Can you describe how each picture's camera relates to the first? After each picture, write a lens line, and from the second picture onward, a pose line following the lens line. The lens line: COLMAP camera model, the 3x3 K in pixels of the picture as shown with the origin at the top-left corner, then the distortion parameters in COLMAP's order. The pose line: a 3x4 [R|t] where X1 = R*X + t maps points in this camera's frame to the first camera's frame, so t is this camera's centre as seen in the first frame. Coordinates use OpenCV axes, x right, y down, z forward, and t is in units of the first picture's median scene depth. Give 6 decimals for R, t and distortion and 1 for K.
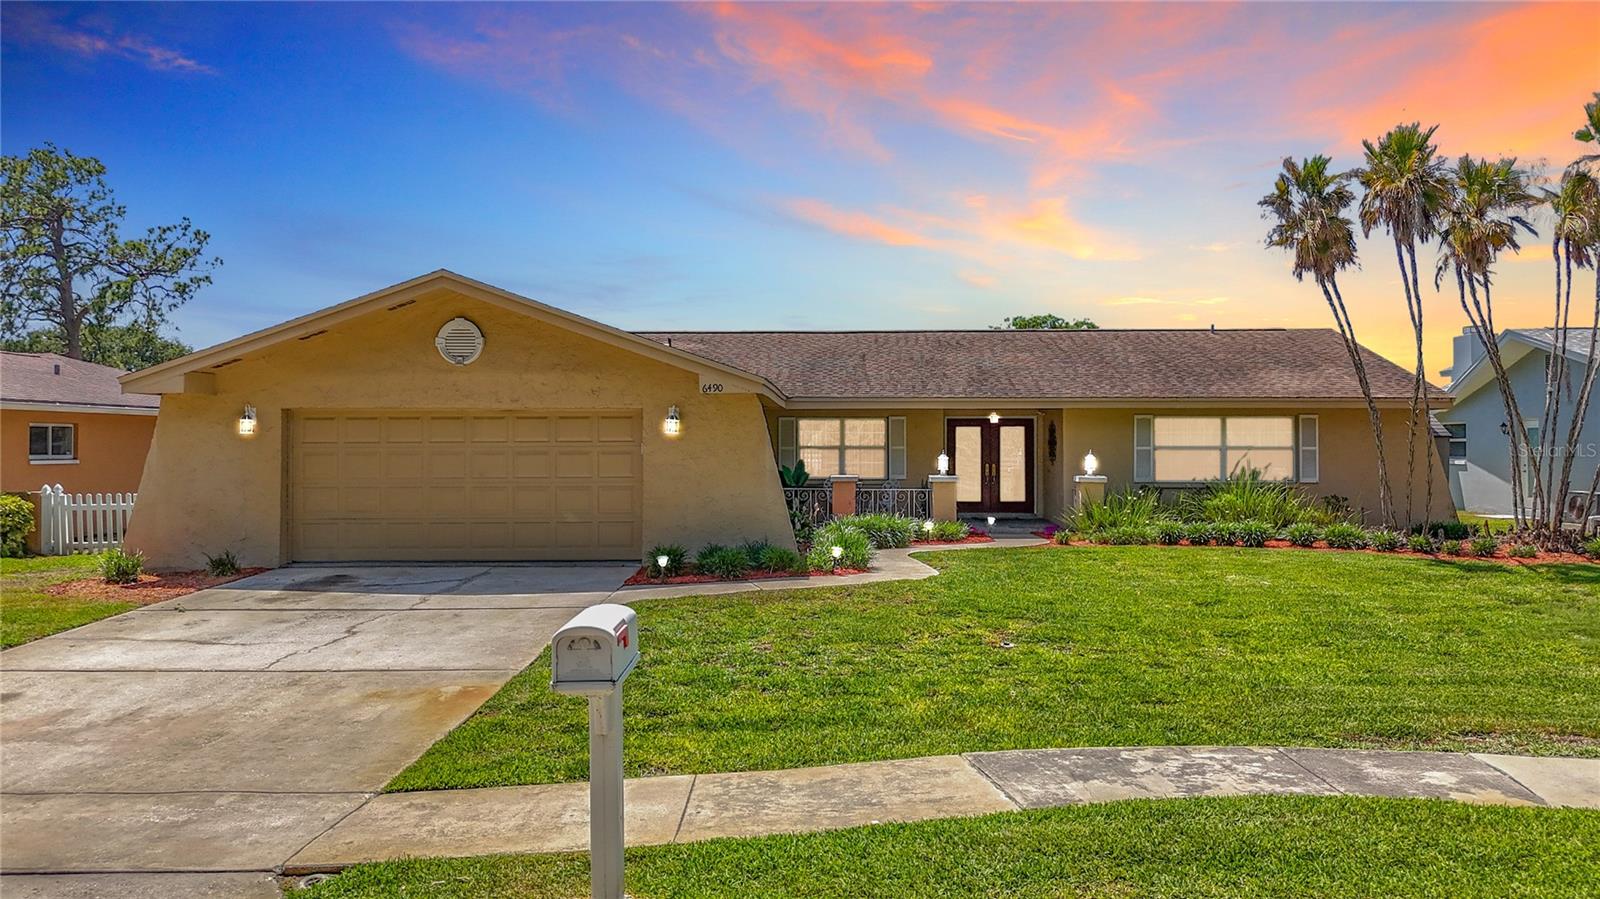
lens RADIAL K [[1111.7, 0, 859.6], [0, 1111.7, 445.7], [0, 0, 1]] dist [0.088845, -0.065884]
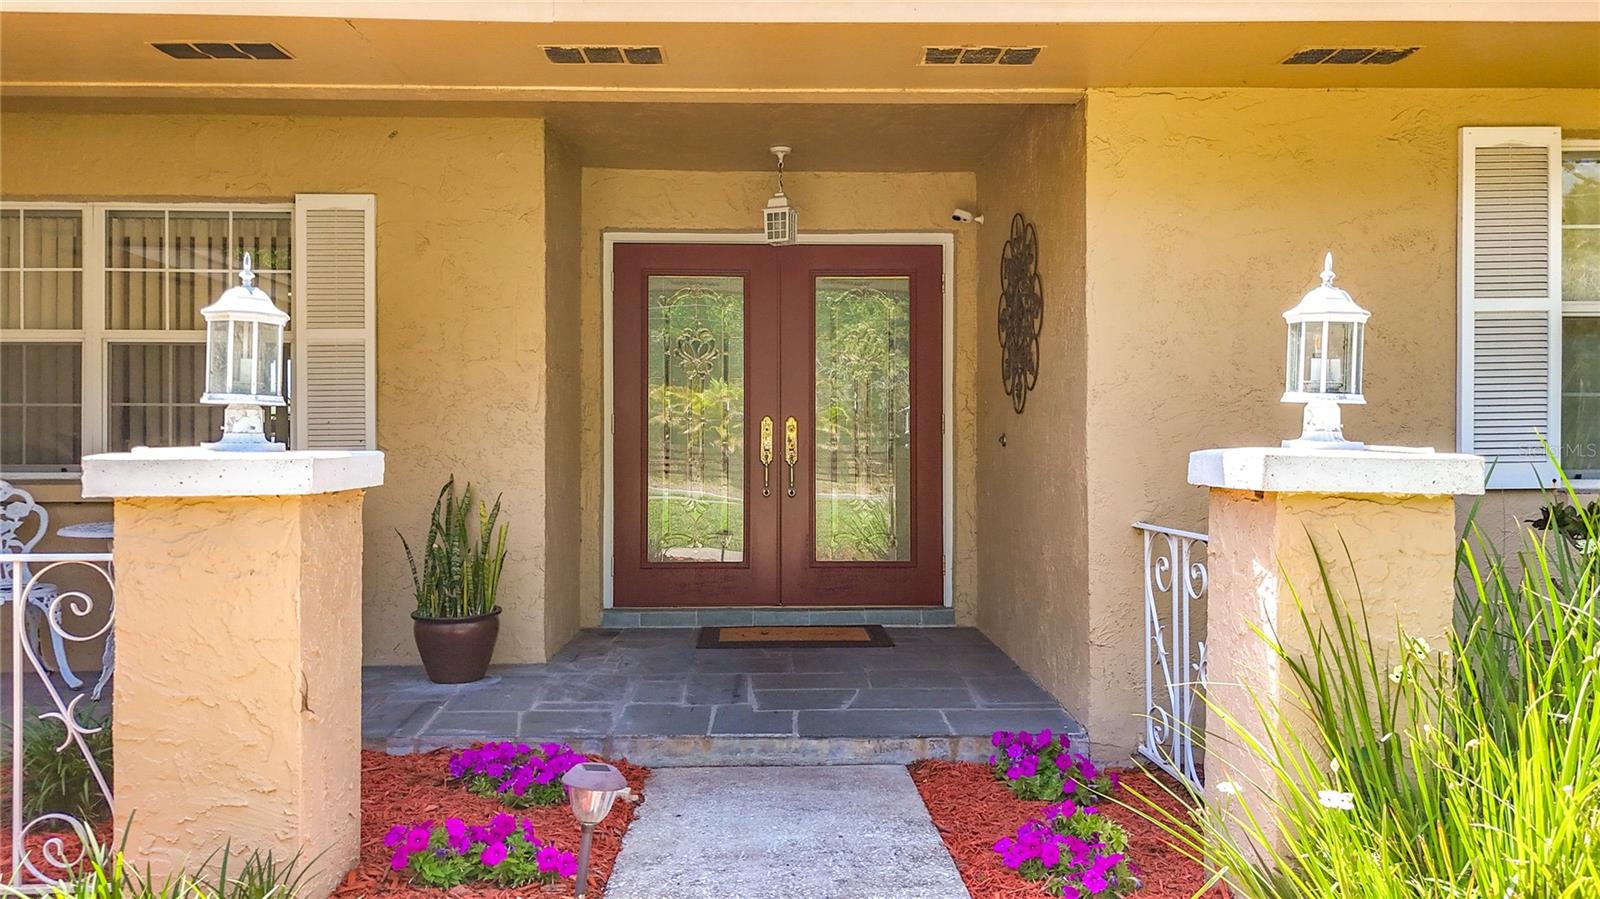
lens RADIAL K [[1182.9, 0, 799.2], [0, 1182.9, 415.9], [0, 0, 1]] dist [0.067194, -0.112284]
pose [[0.999848, -0.005093, 0.016687, 0.155186], [0.005455, 0.999749, -0.021727, 0.029120], [-0.016572, 0.021815, 0.999625, 0.951693]]
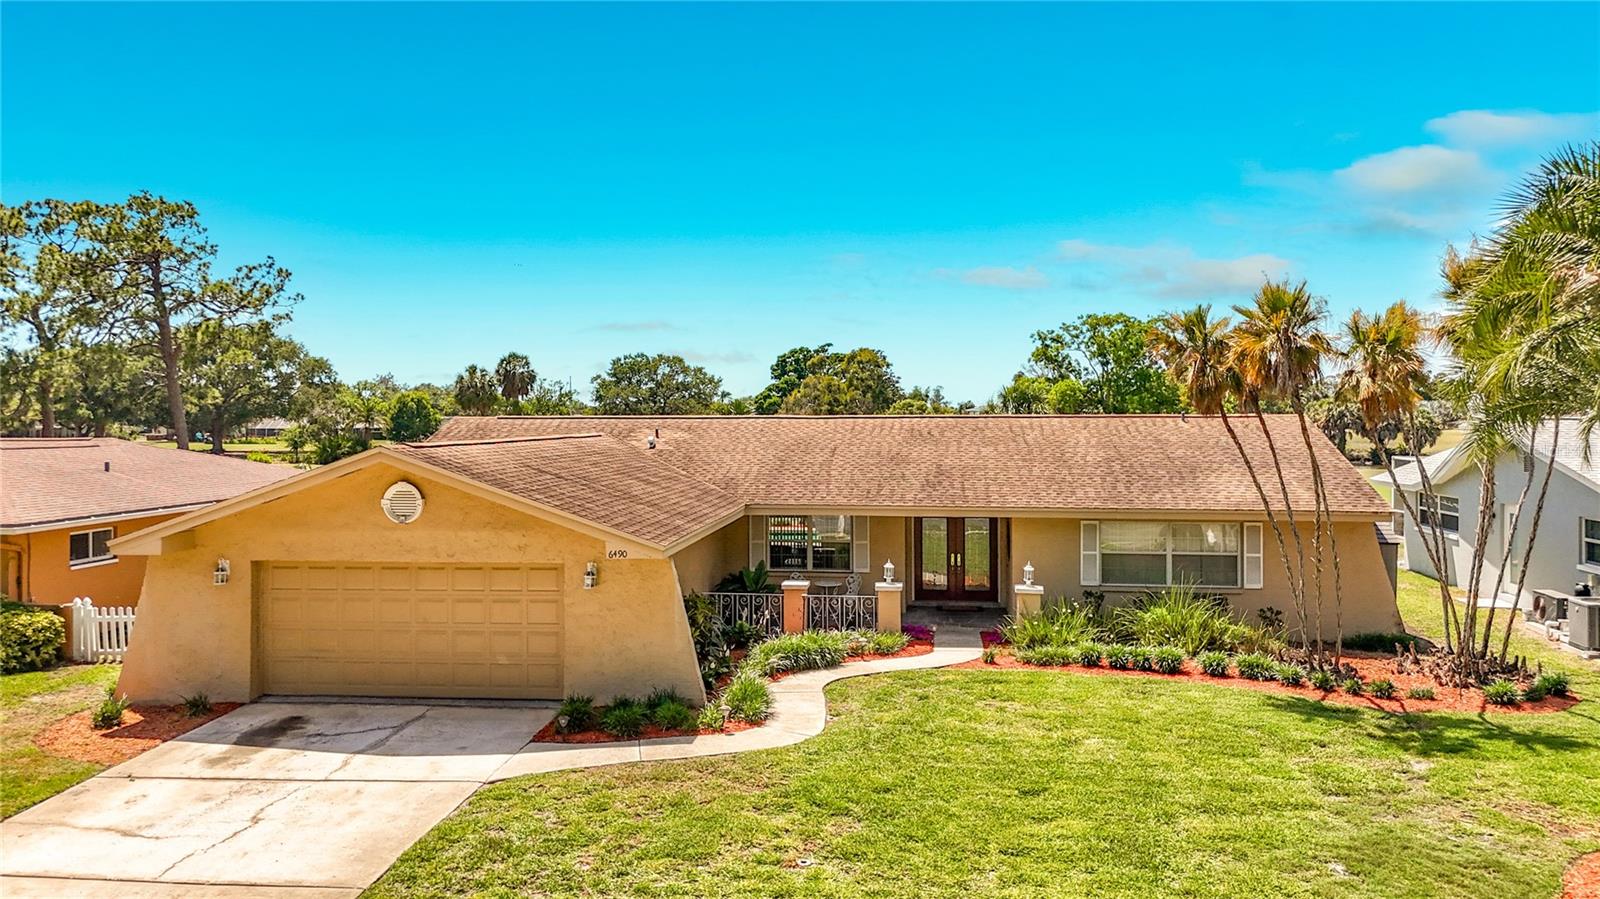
lens RADIAL K [[1111.7, 0, 859.6], [0, 1111.7, 445.7], [0, 0, 1]] dist [0.088845, -0.065884]
pose [[0.996513, 0.000321, -0.083442, 0.150630], [0.001405, 0.999786, 0.020627, -0.139369], [0.083431, -0.020673, 0.996299, -0.052540]]
